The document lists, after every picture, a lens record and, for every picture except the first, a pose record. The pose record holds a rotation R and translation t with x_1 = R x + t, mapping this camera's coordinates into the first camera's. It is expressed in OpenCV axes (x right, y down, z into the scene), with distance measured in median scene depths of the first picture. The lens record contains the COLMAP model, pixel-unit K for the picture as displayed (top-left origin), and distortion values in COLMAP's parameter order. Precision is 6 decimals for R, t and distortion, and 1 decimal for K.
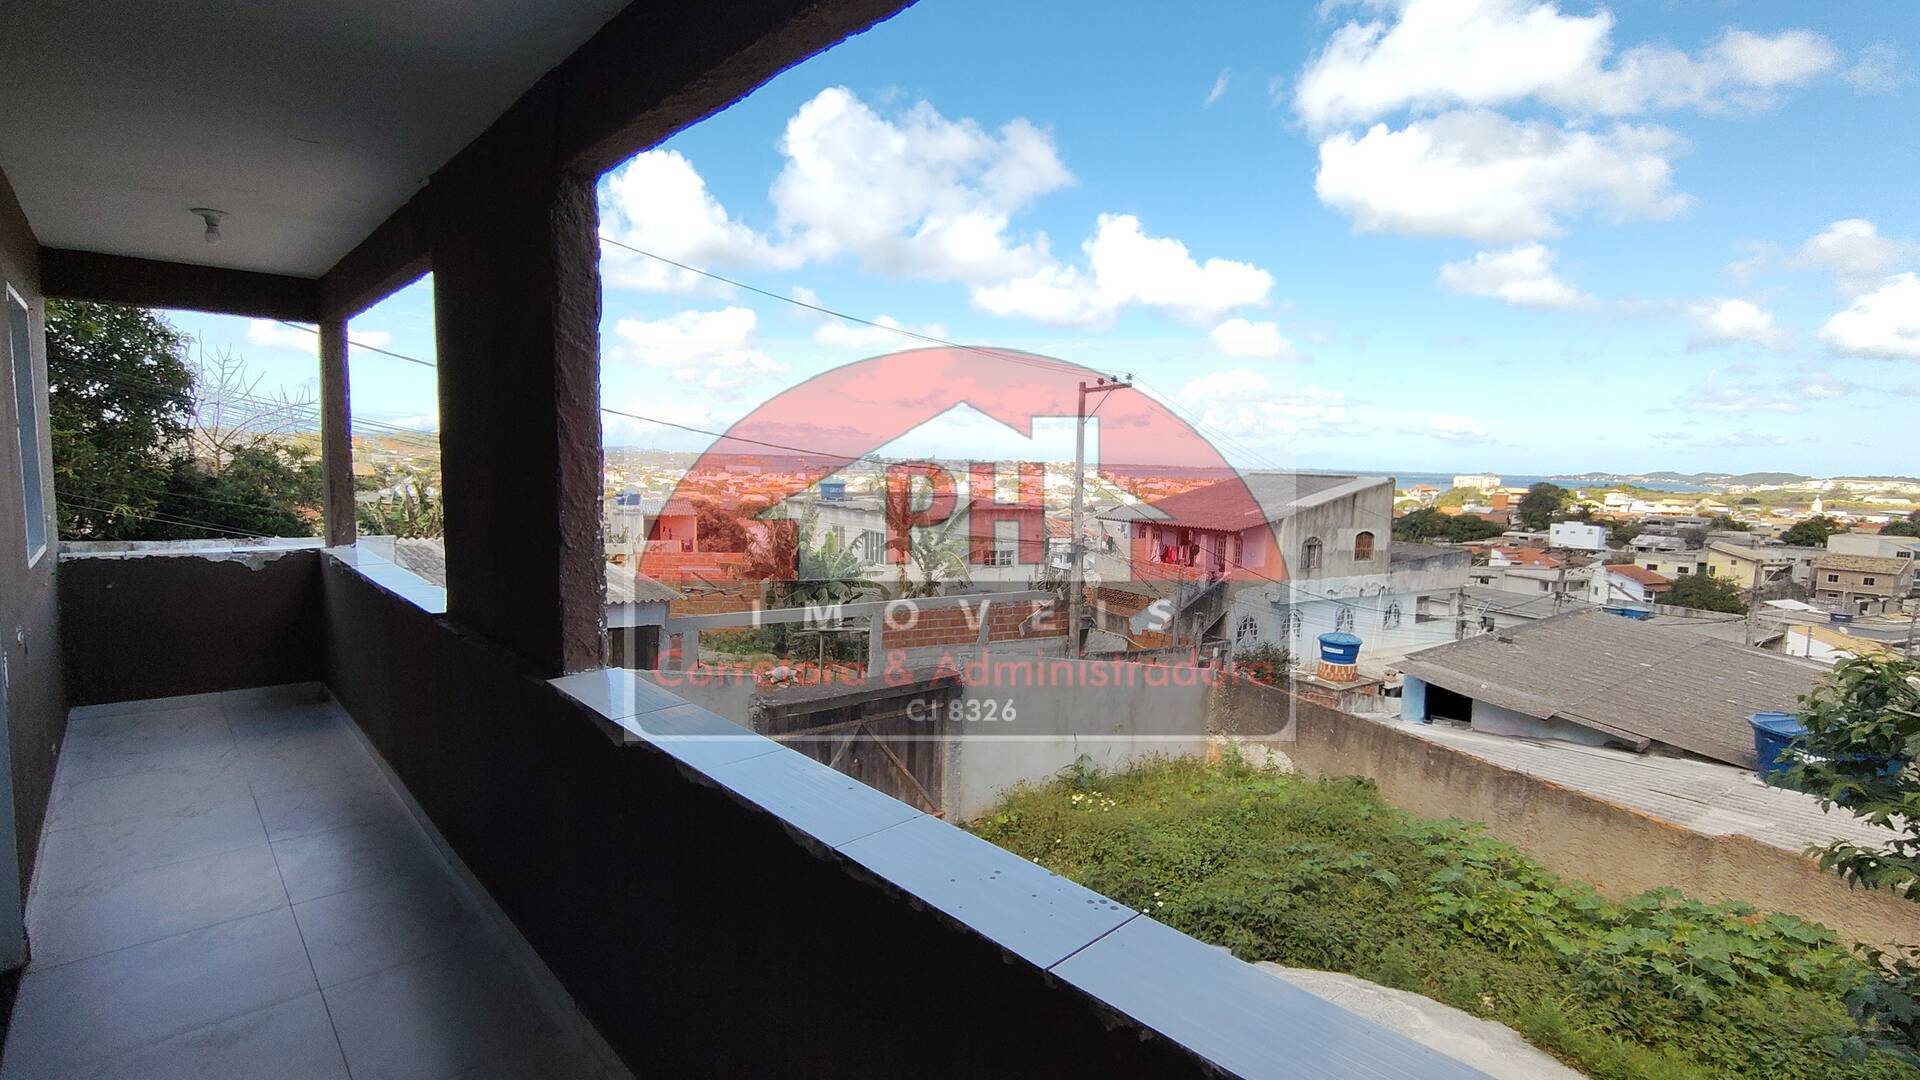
lens RADIAL K [[879.0, 0, 954.7], [0, 879.0, 529.4], [0, 0, 1]] dist [-0.010528, 0.006084]
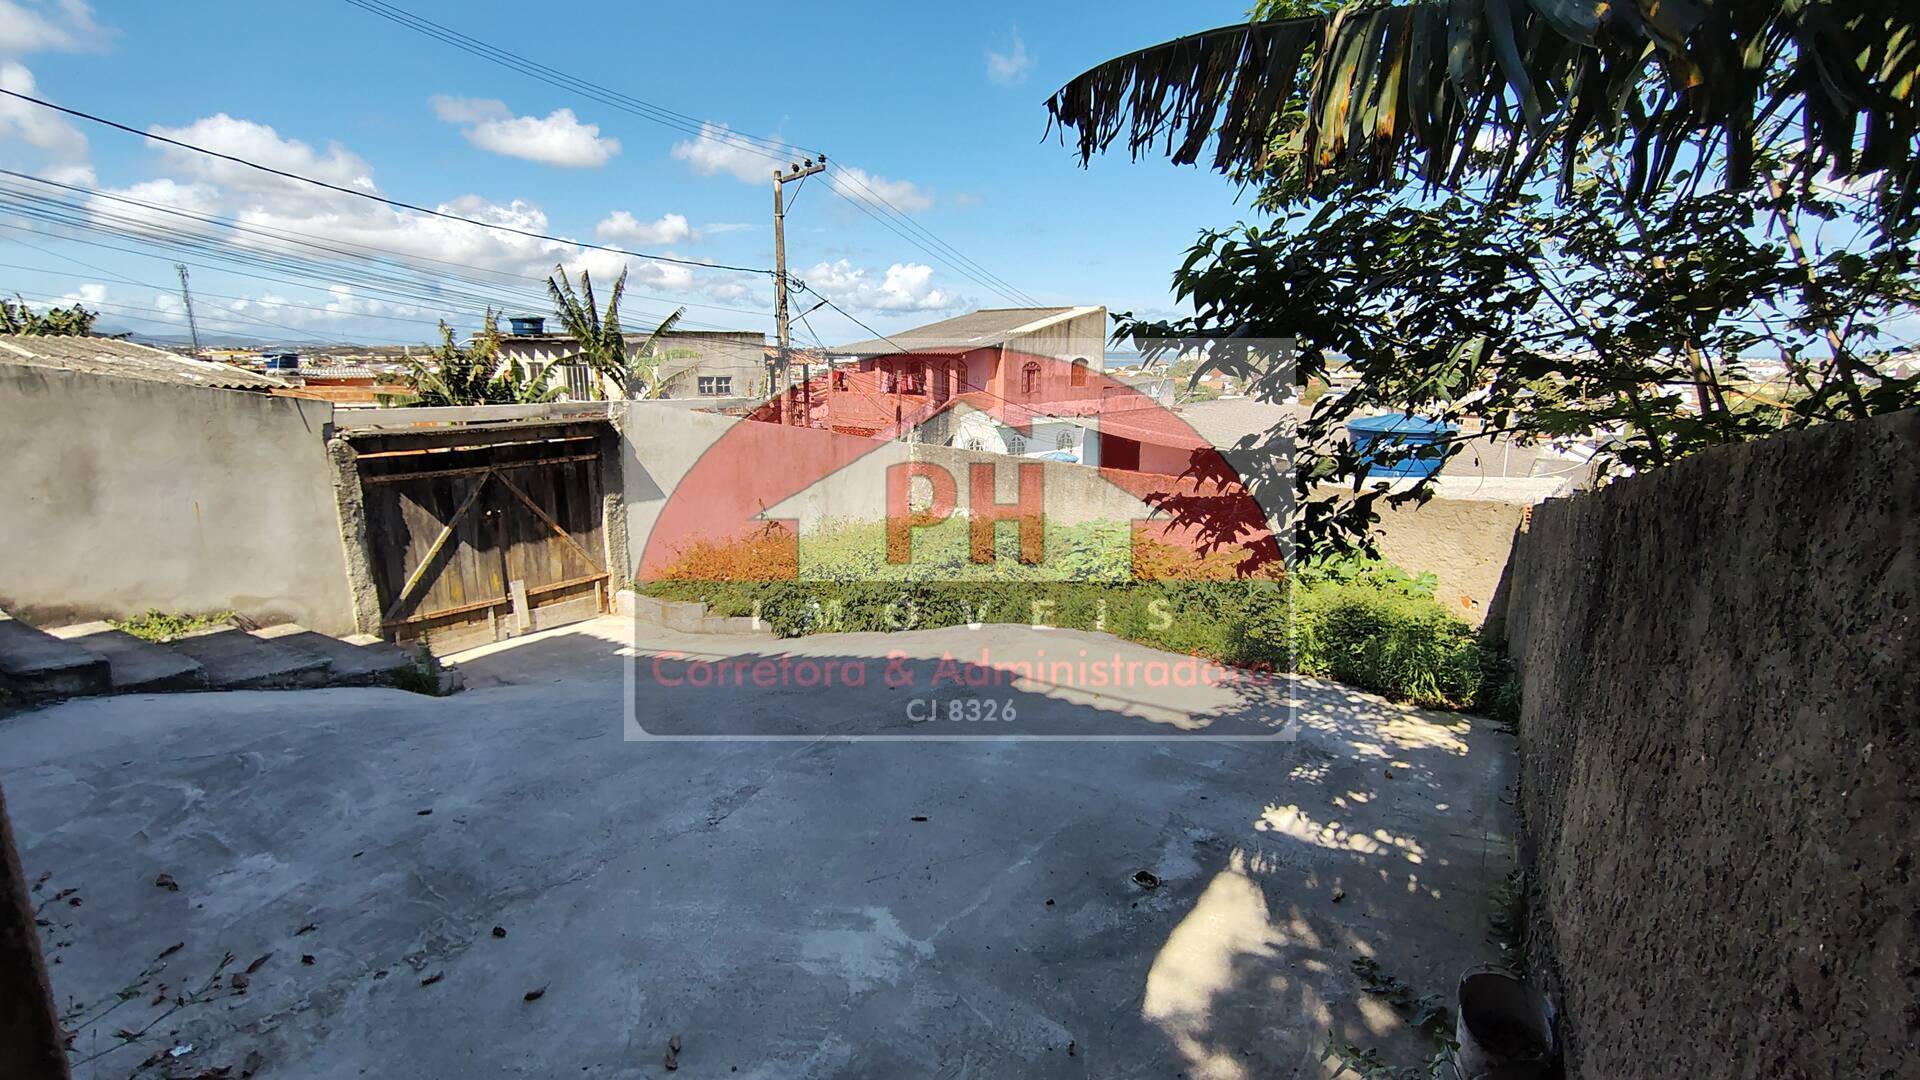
lens RADIAL K [[879.0, 0, 959.4], [0, 879.0, 532.3], [0, 0, 1]] dist [-0.010528, 0.006084]
pose [[0.963174, -0.074080, 0.258473, 0.089479], [0.040281, 0.990203, 0.133697, 0.139452], [-0.265846, -0.118362, 0.956722, 0.014355]]
